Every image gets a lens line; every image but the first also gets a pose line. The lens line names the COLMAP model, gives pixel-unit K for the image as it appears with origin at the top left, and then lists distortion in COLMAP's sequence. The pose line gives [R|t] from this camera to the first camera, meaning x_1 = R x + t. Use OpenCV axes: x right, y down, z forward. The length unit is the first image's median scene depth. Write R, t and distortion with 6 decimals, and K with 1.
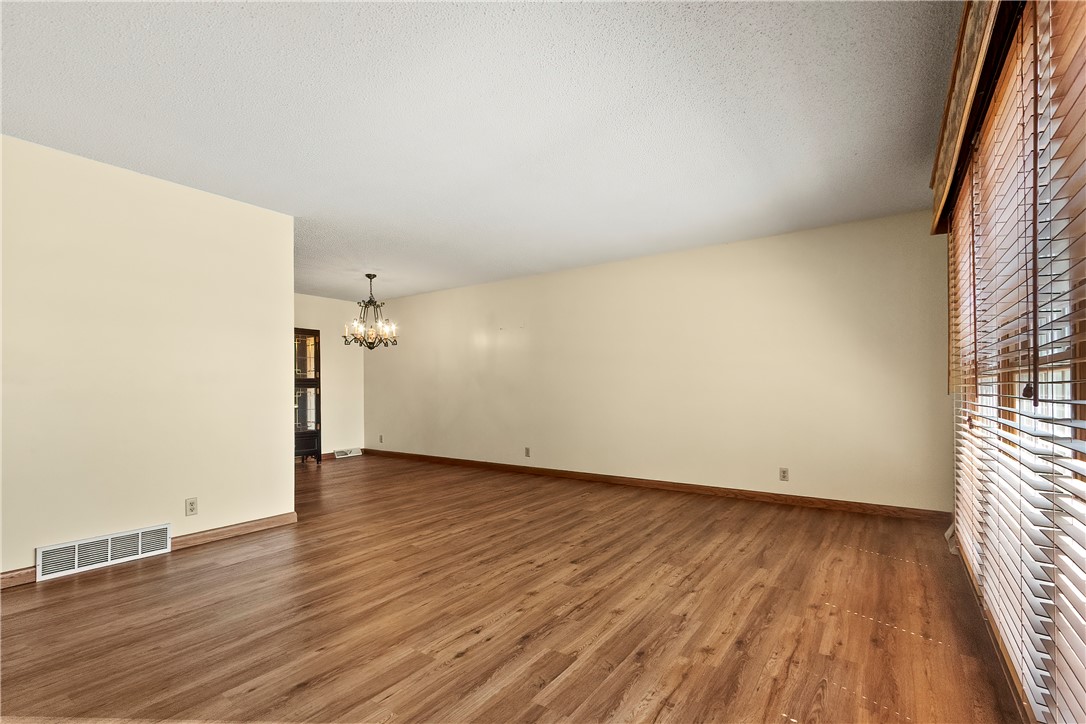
lens RADIAL K [[511.3, 0, 519.8], [0, 511.3, 396.3], [0, 0, 1]] dist [0.005390, -0.001760]
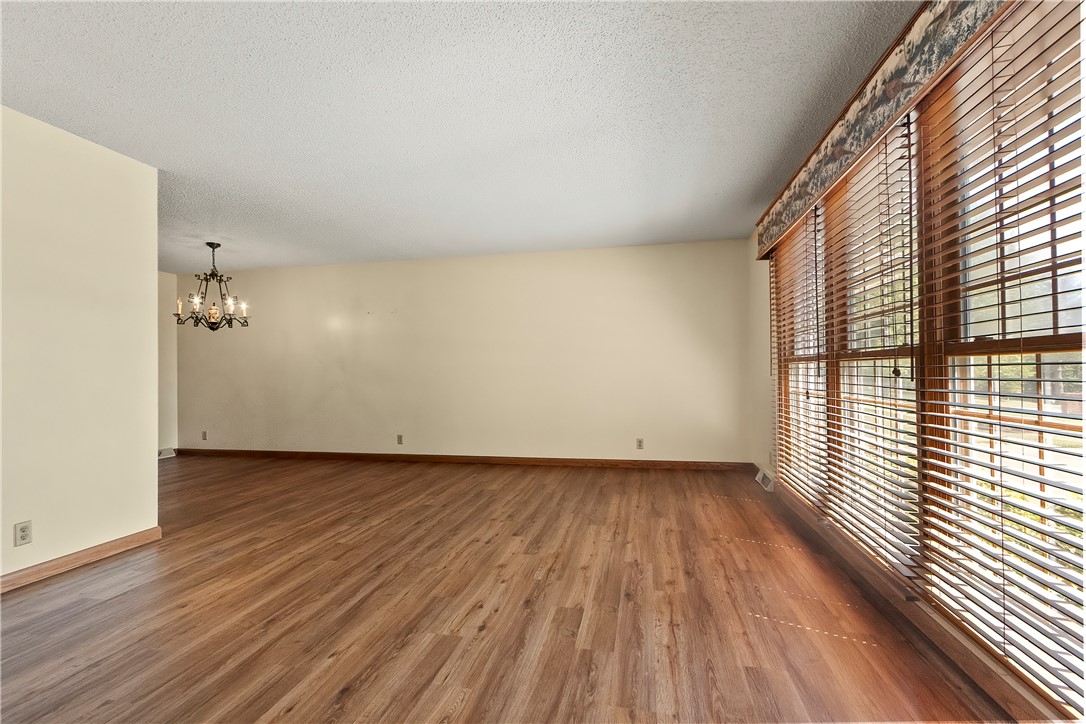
lens RADIAL K [[511.3, 0, 538.3], [0, 511.3, 370.8], [0, 0, 1]] dist [0.005390, -0.001760]
pose [[0.912059, -0.005212, 0.410026, -0.238226], [0.015138, 0.999666, -0.020966, 0.003729], [-0.409779, 0.025329, 0.911833, -0.003835]]
